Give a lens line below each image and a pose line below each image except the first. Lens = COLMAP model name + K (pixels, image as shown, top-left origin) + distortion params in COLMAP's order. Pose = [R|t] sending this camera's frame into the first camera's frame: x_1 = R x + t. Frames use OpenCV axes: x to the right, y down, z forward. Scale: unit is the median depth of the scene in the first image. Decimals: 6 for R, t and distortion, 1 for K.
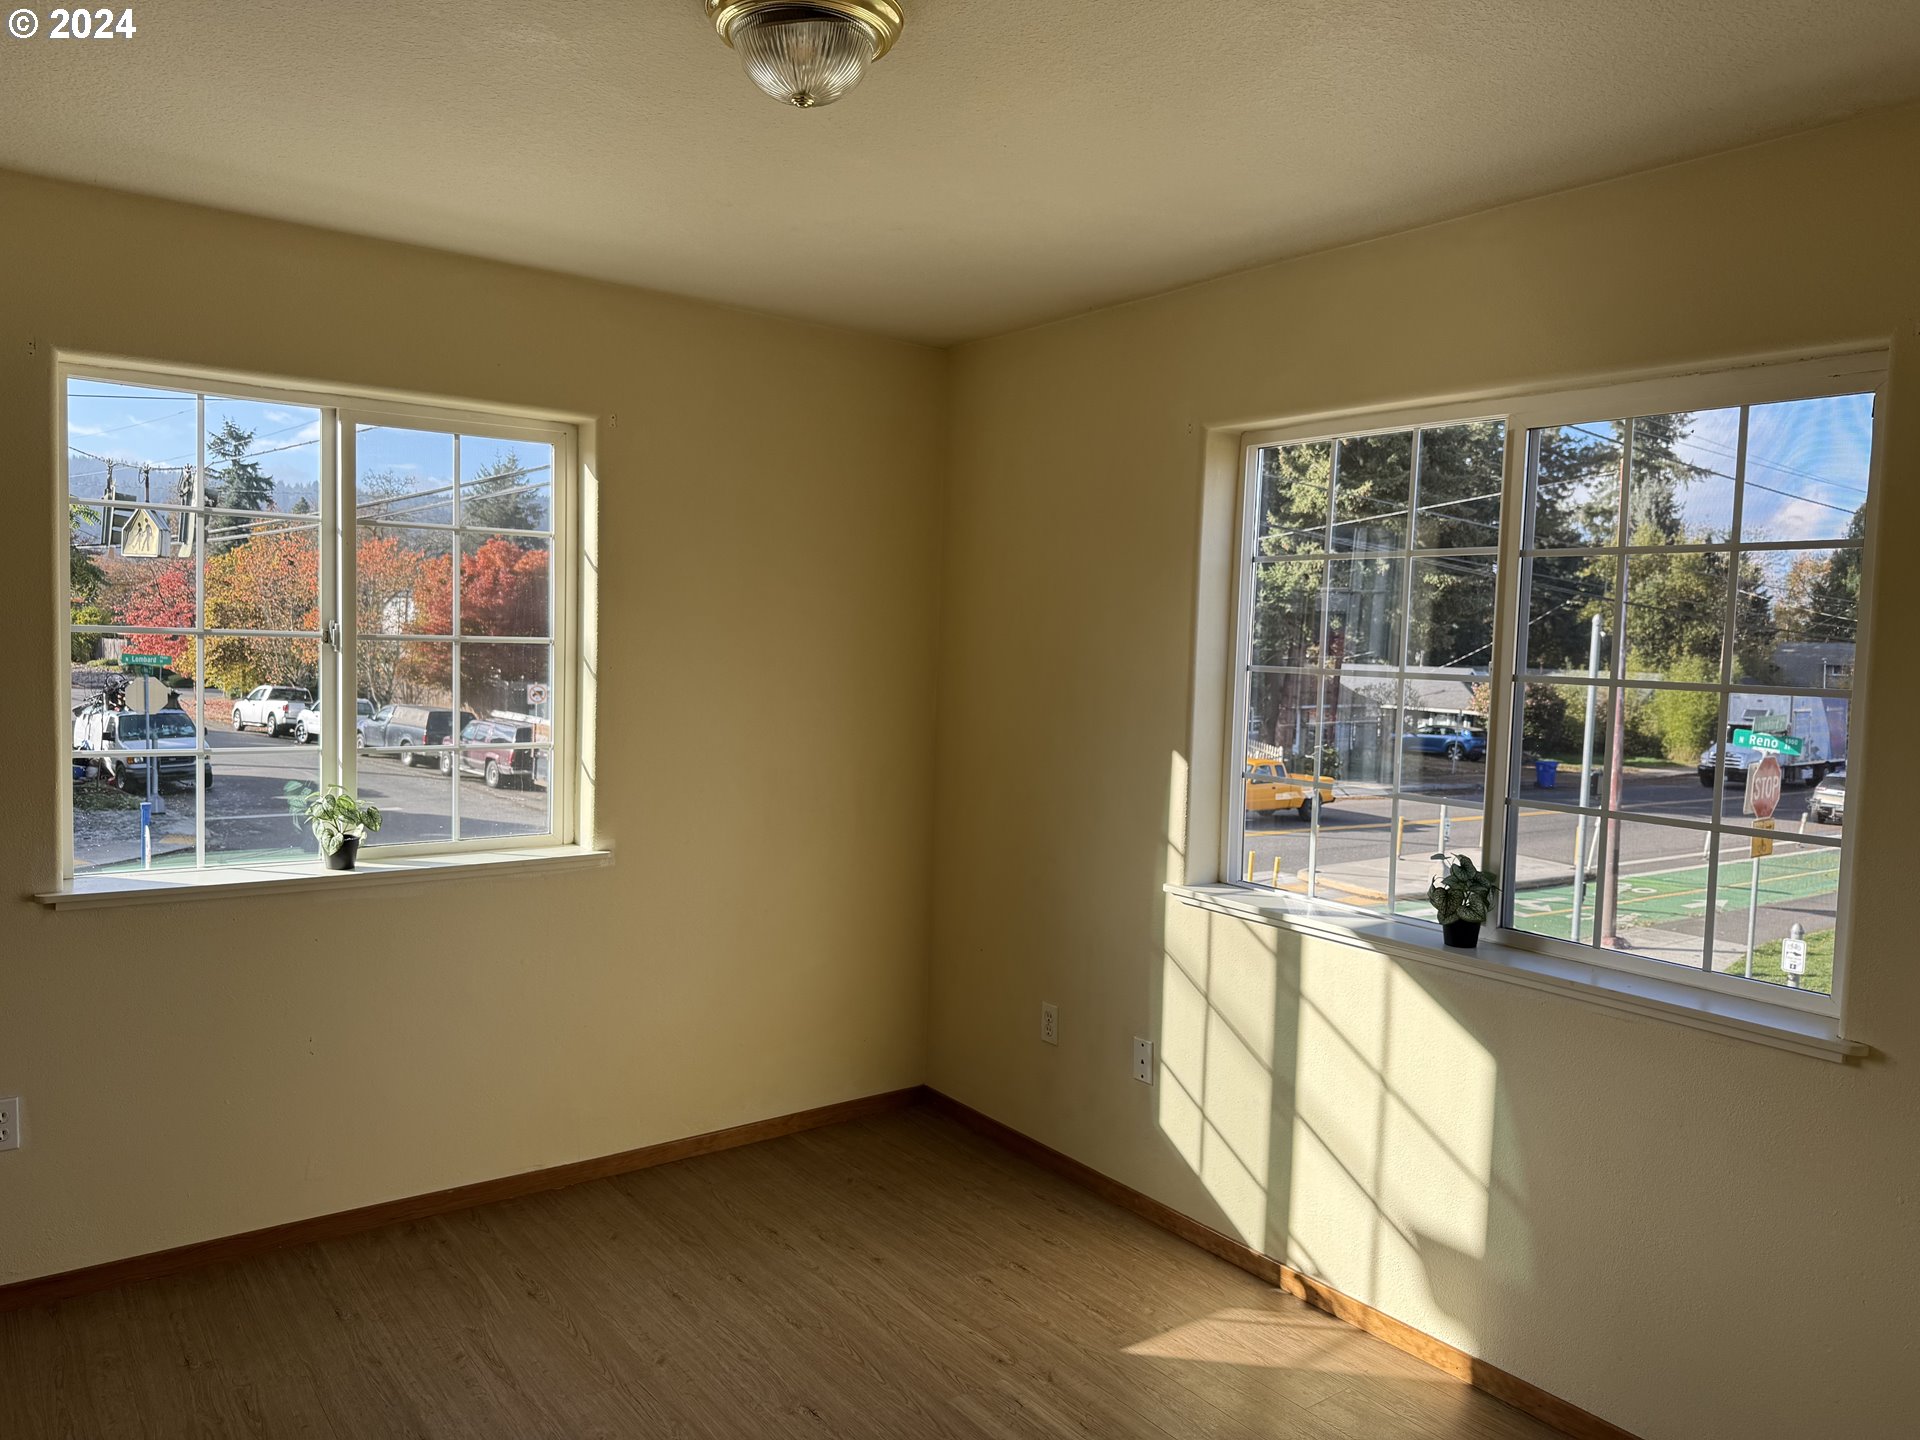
lens RADIAL K [[1349.5, 0, 957.0], [0, 1349.5, 727.3], [0, 0, 1]] dist [-0.002271, 0.017357]
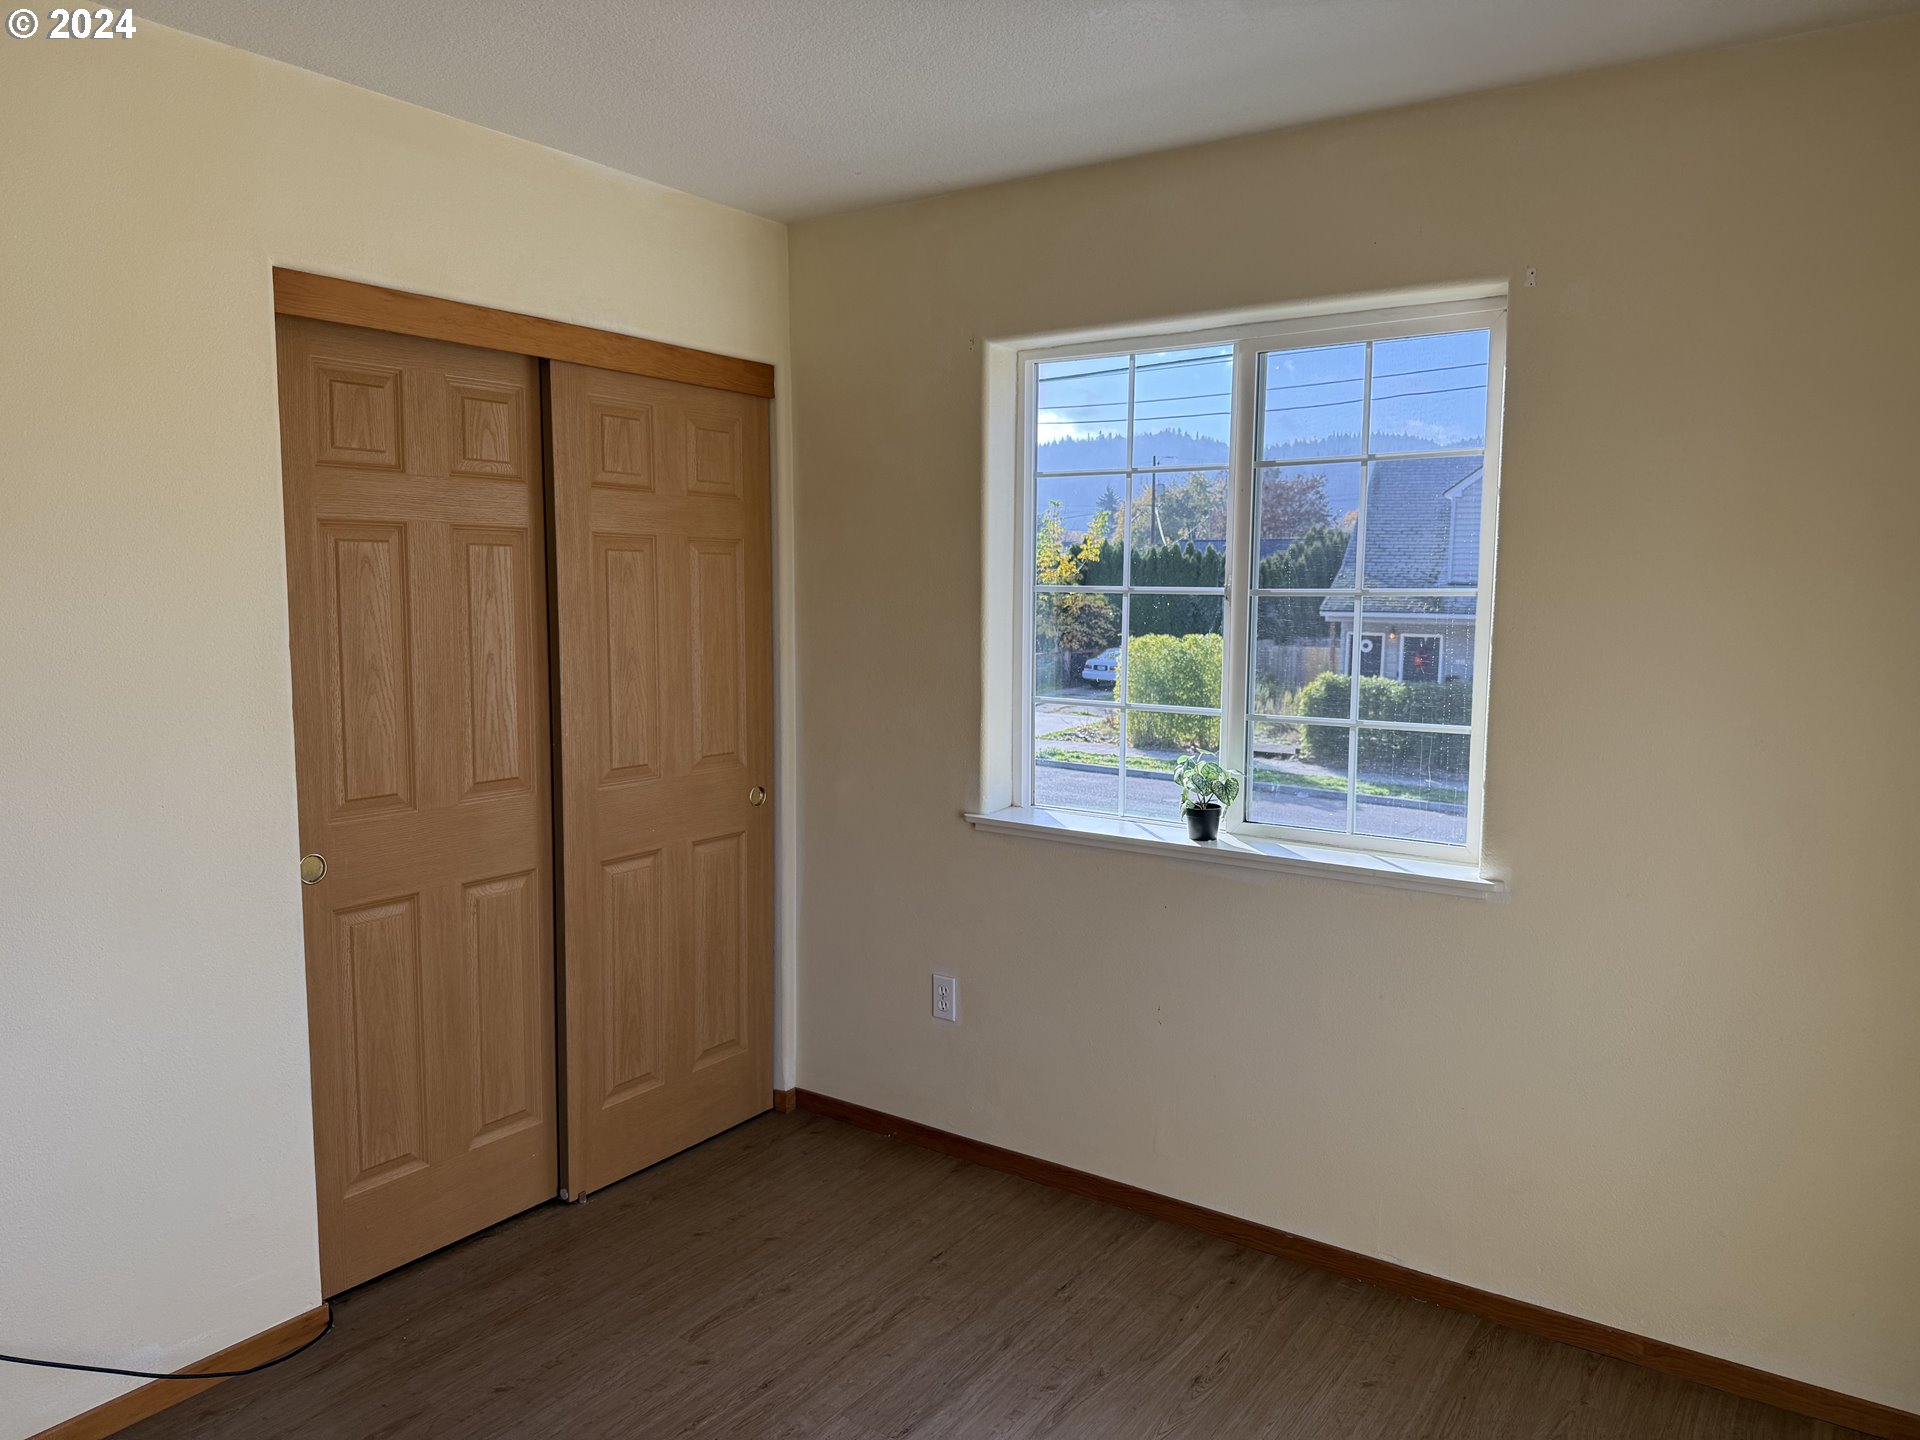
lens RADIAL K [[1349.5, 0, 967.8], [0, 1349.5, 722.8], [0, 0, 1]] dist [-0.002271, 0.017357]
pose [[0.335894, 0.078233, -0.938645, 0.366338], [-0.067015, 0.996004, 0.059032, -0.020335], [0.939513, 0.043075, 0.339794, 0.544033]]
